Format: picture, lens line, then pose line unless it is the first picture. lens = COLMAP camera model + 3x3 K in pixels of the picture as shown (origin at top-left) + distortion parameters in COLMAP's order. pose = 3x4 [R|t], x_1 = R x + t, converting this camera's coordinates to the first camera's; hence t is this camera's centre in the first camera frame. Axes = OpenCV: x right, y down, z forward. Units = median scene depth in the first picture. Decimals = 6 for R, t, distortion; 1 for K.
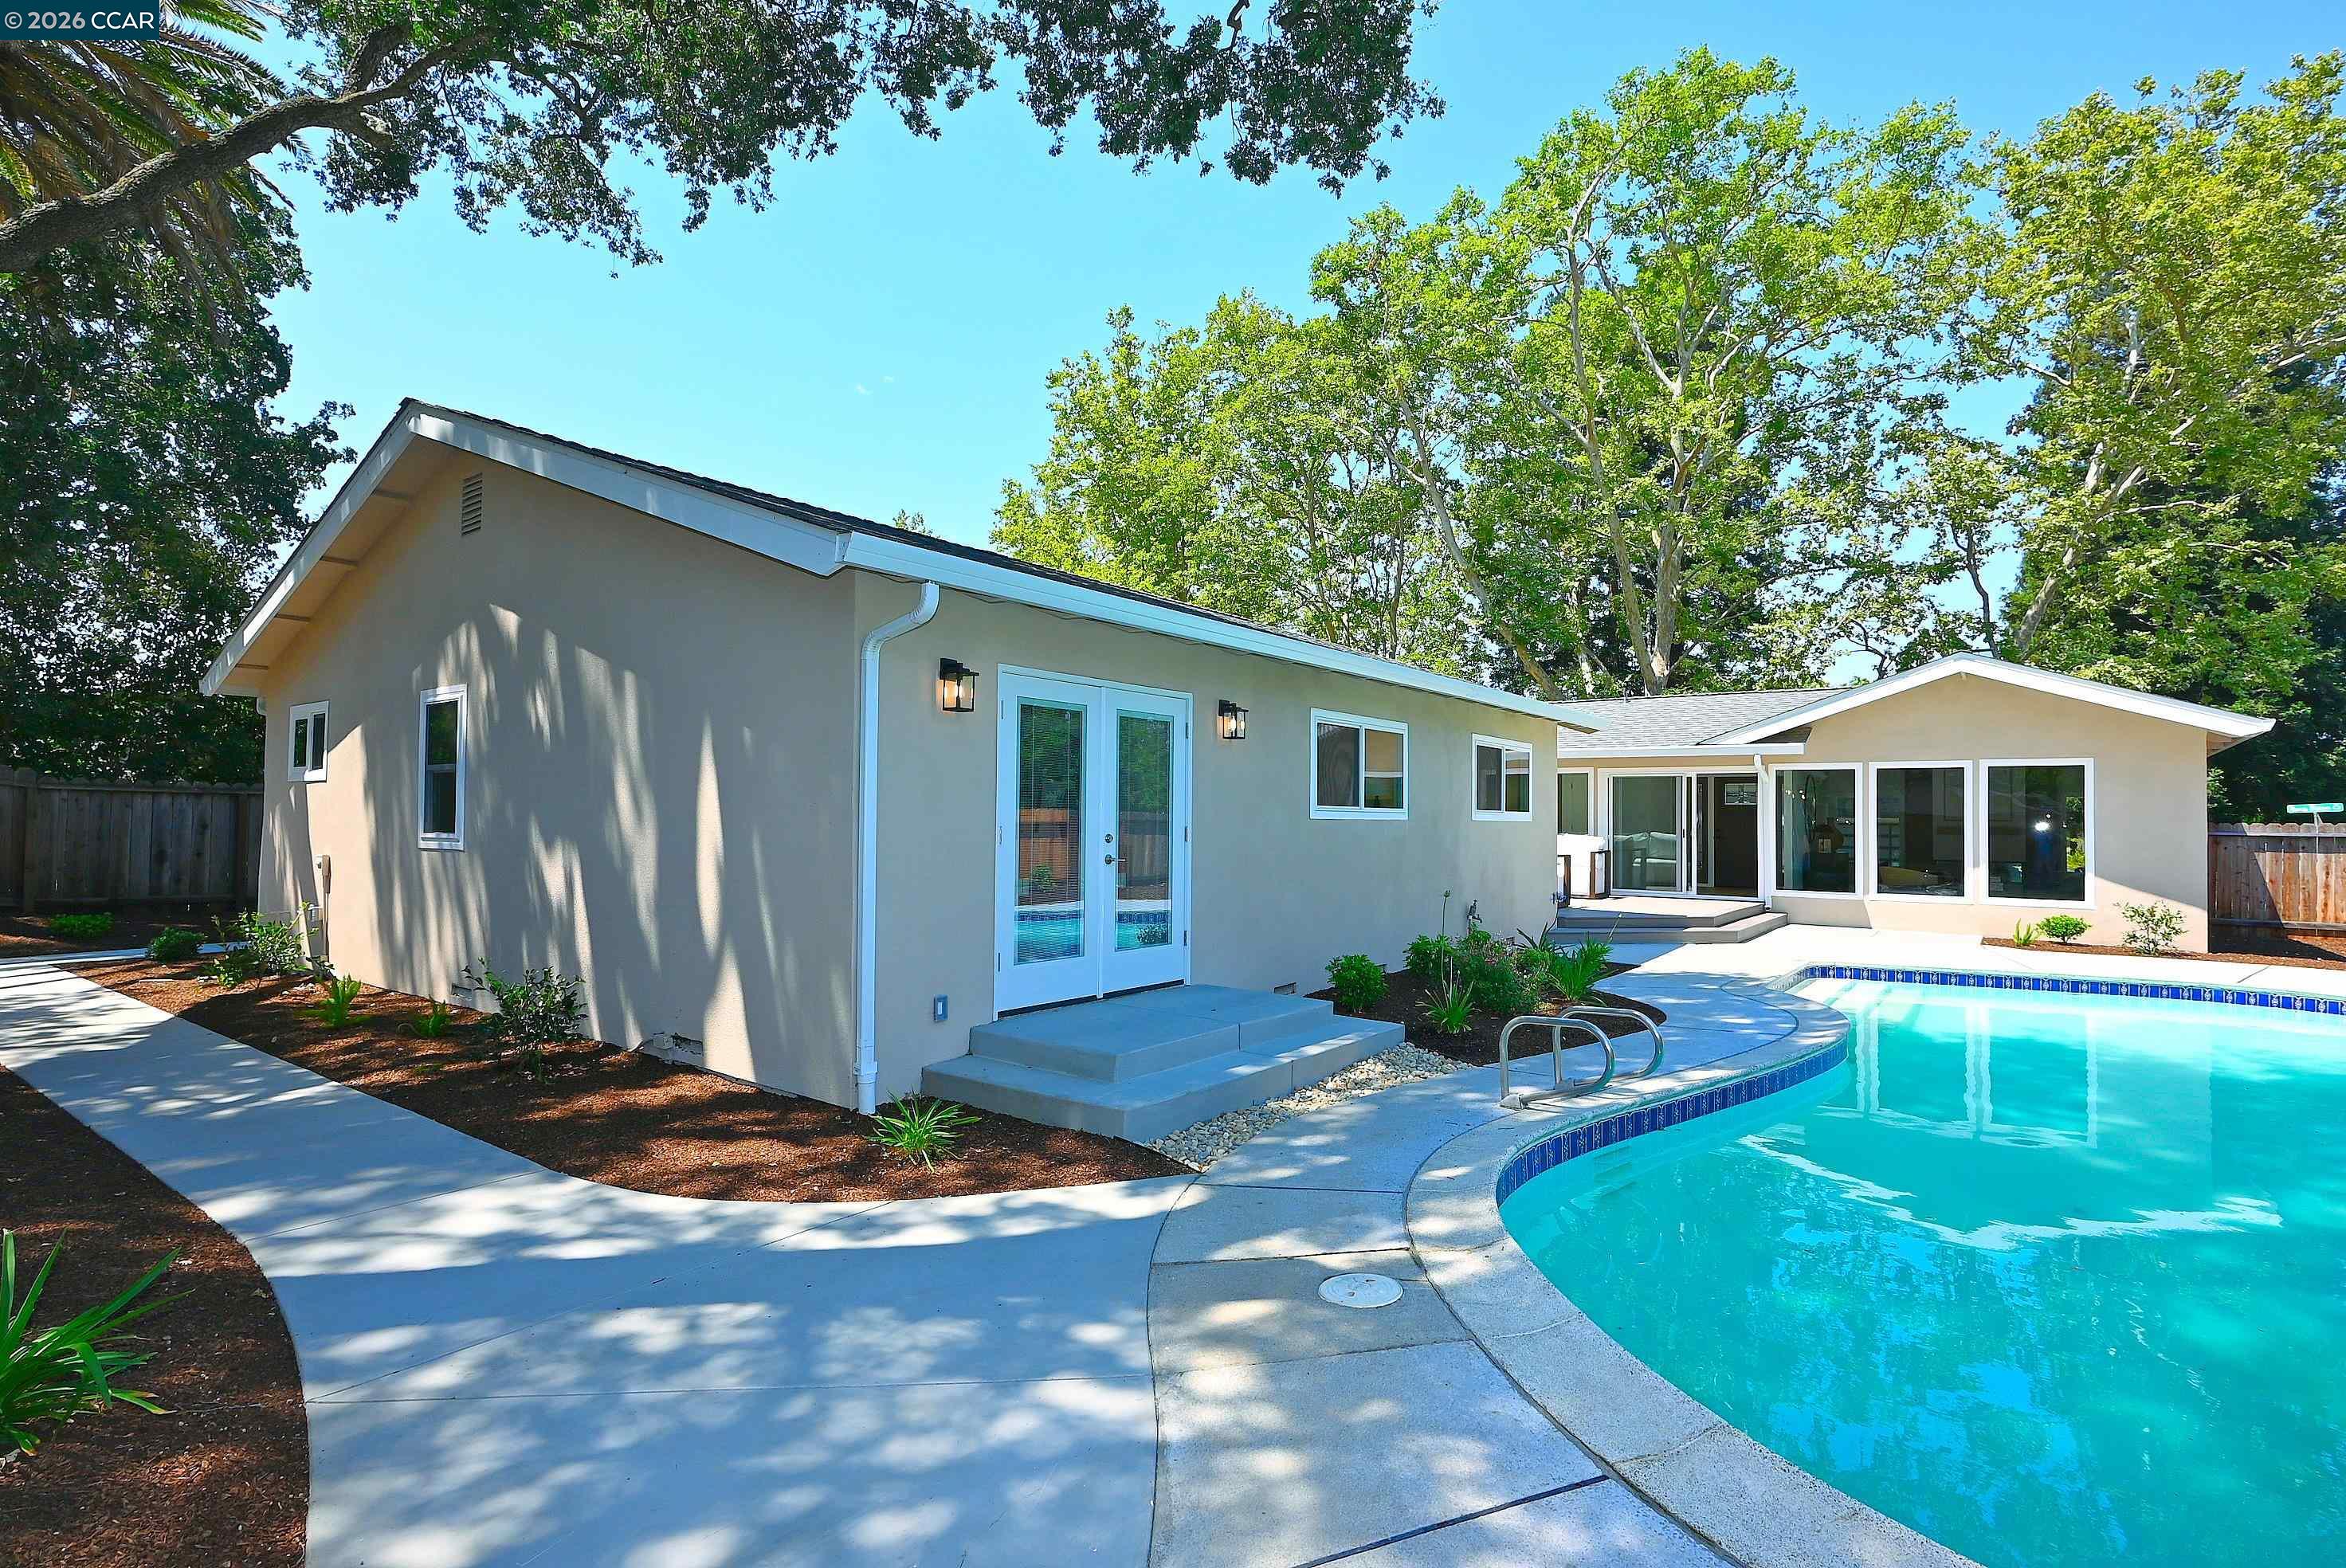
lens RADIAL K [[1207.8, 0, 1153.8], [0, 1207.8, 785.7], [0, 0, 1]] dist [0.000060, 0.000723]
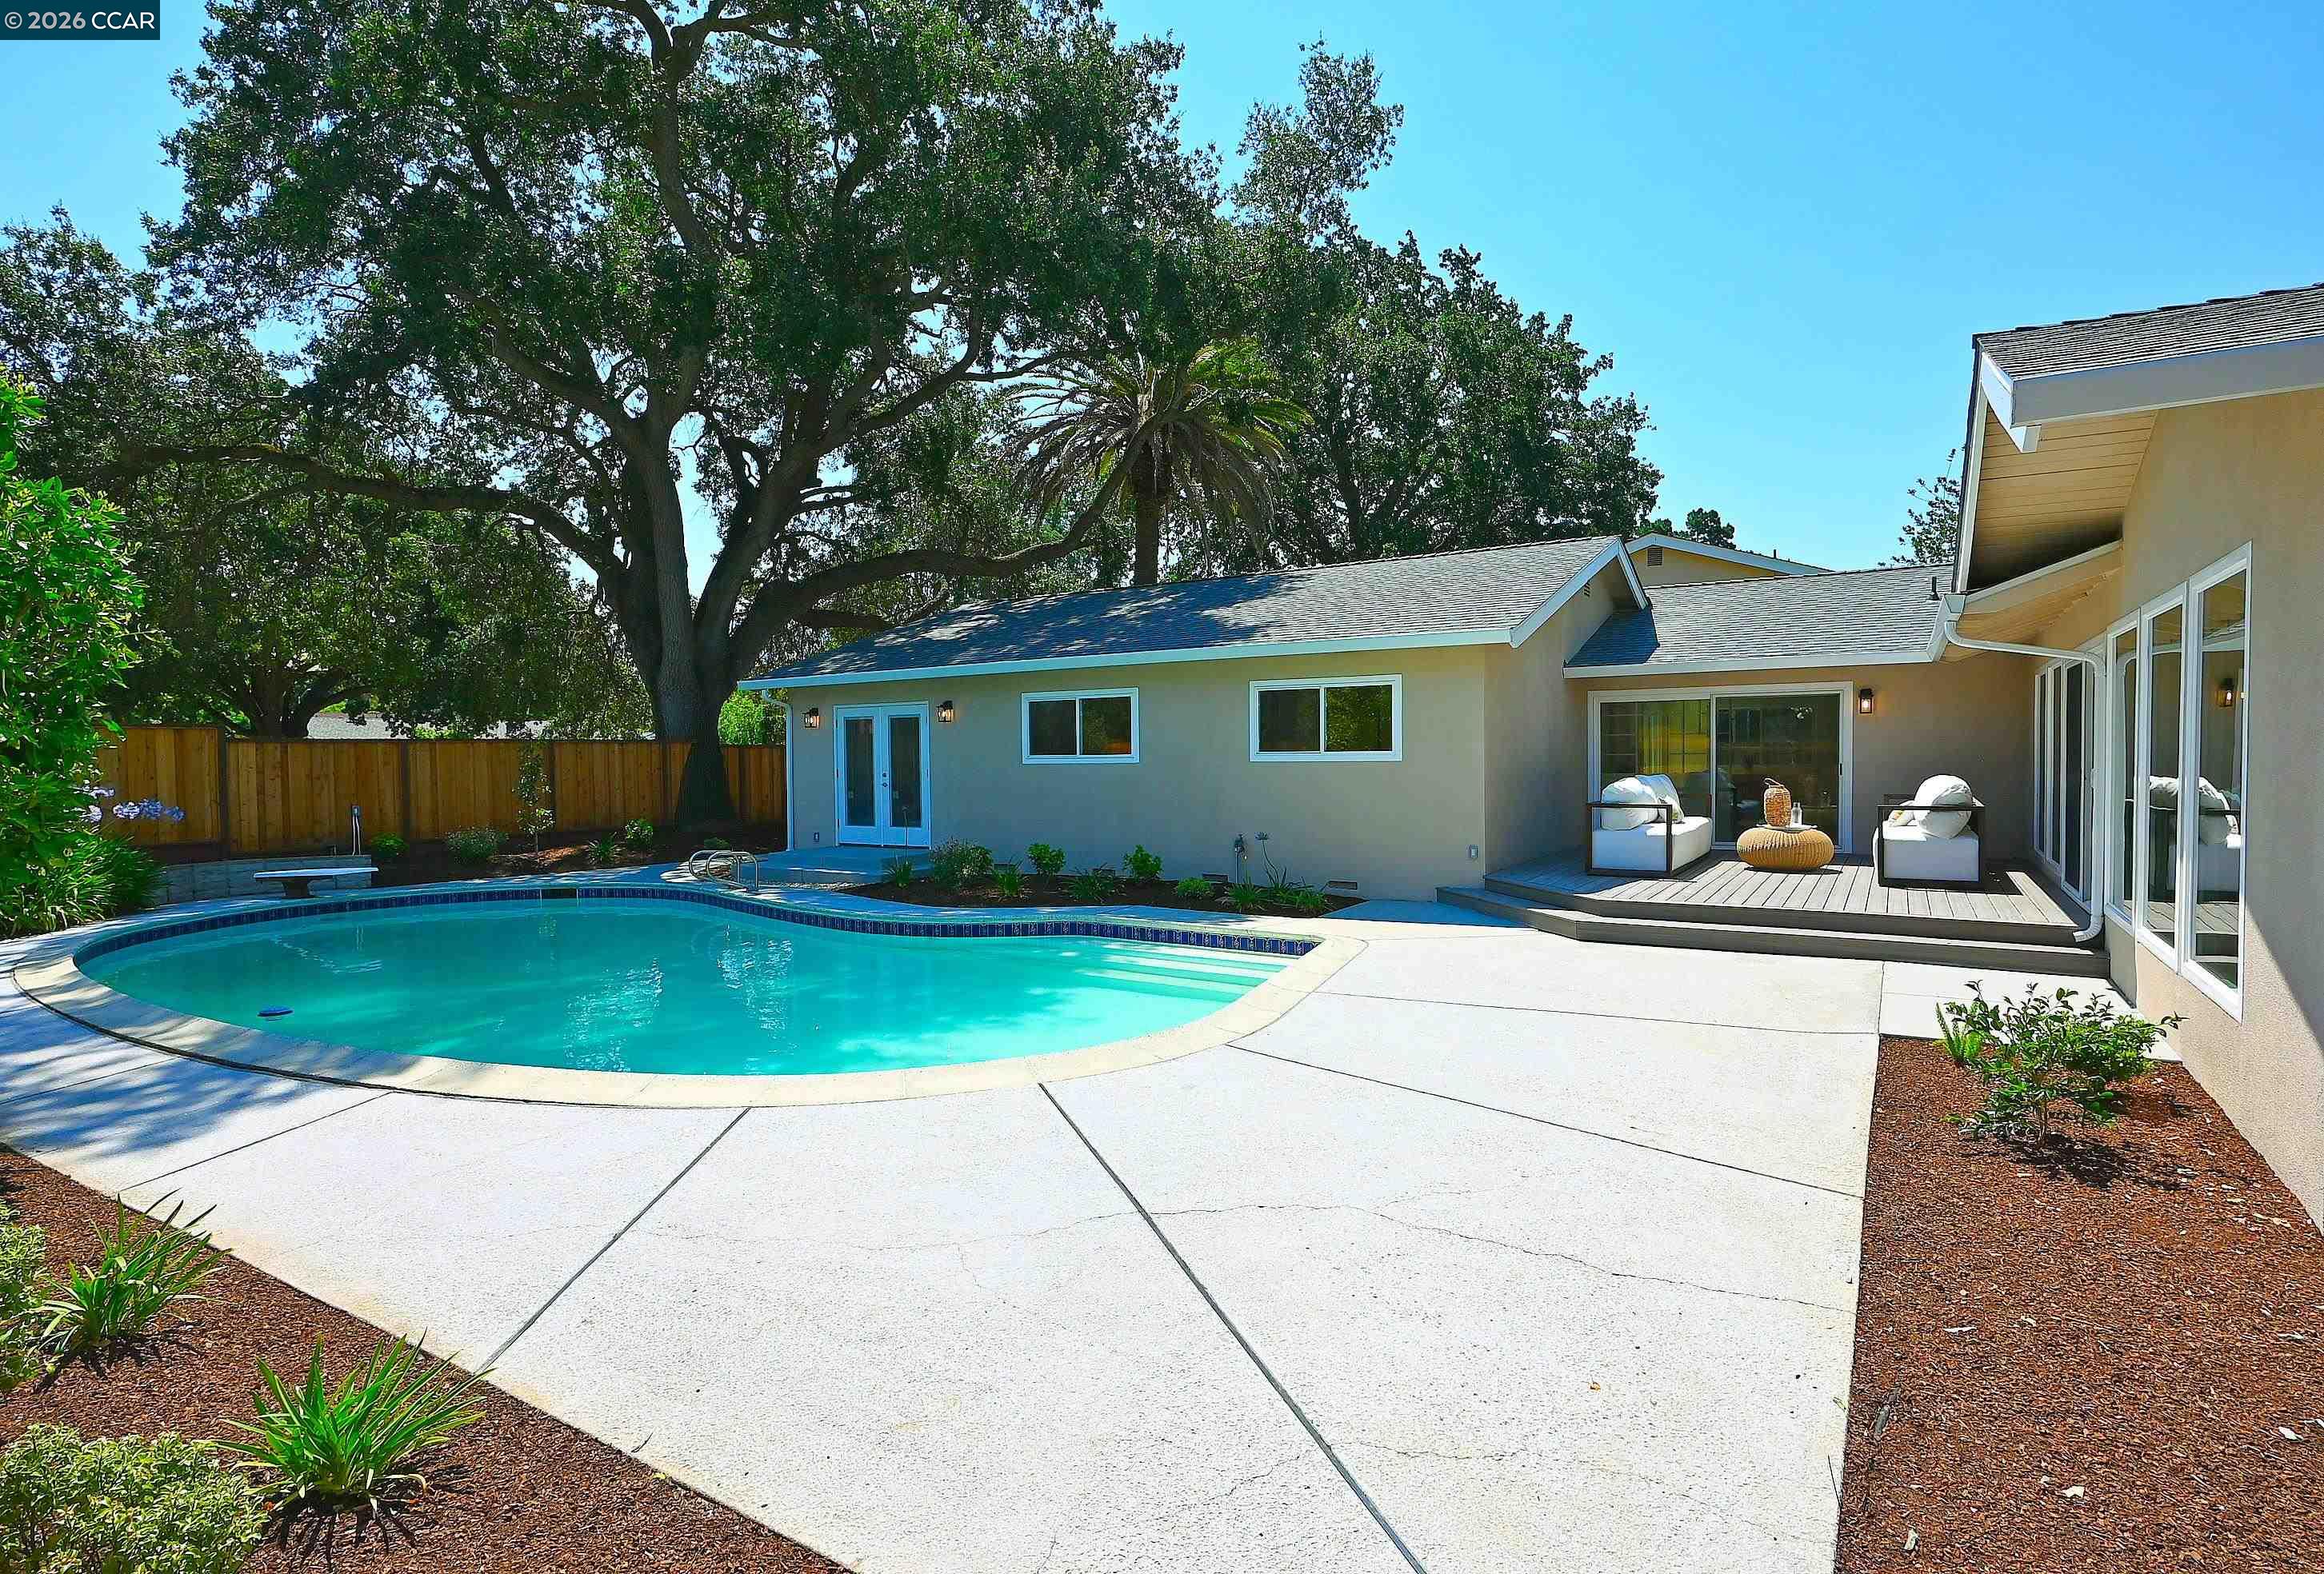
lens RADIAL K [[1204.1, 0, 1162.0], [0, 1204.1, 787.0], [0, 0, 1]] dist [-0.001831, -0.000650]
pose [[0.035501, 0.020330, -0.999163, 2.040853], [0.040207, 0.998955, 0.021754, 0.037016], [0.998561, -0.040945, 0.034647, 1.330205]]
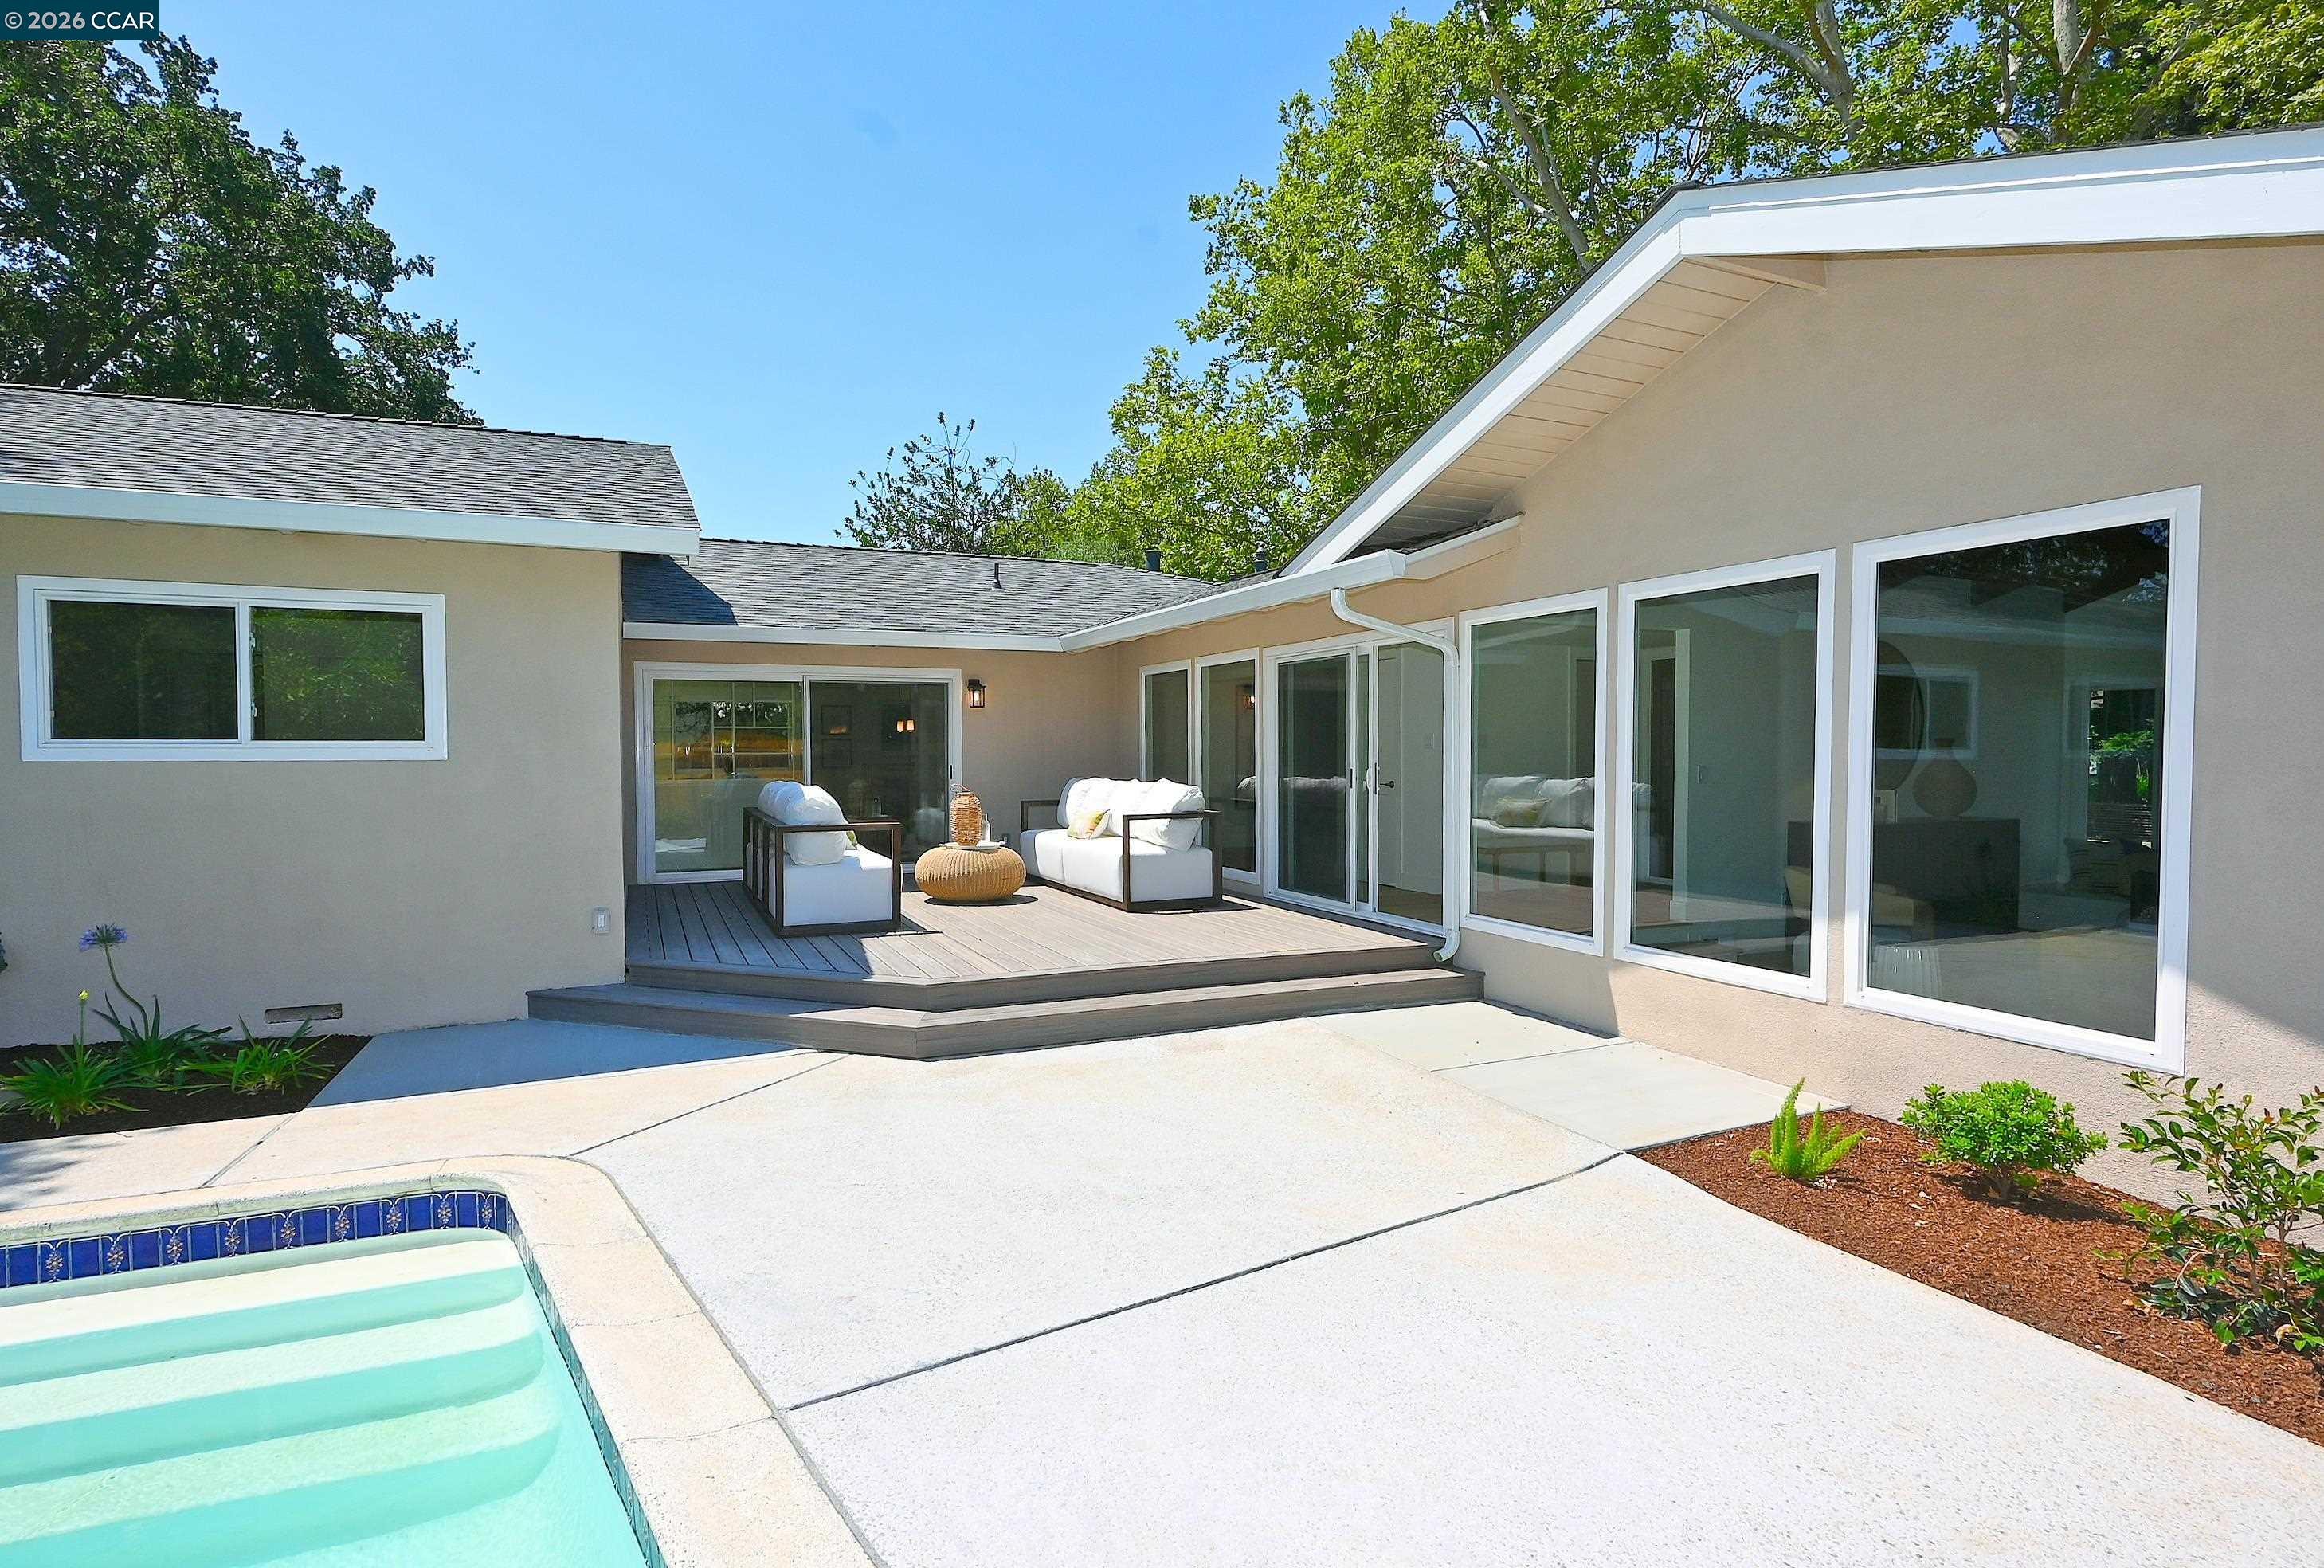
lens RADIAL K [[1186.2, 0, 1162.0], [0, 1186.2, 784.0], [0, 0, 1]] dist [-0.005559, 0.000563]
pose [[0.854253, 0.004796, -0.519836, 1.355470], [0.024152, 0.998512, 0.048901, 0.038048], [0.519297, -0.054329, 0.852865, 1.267099]]
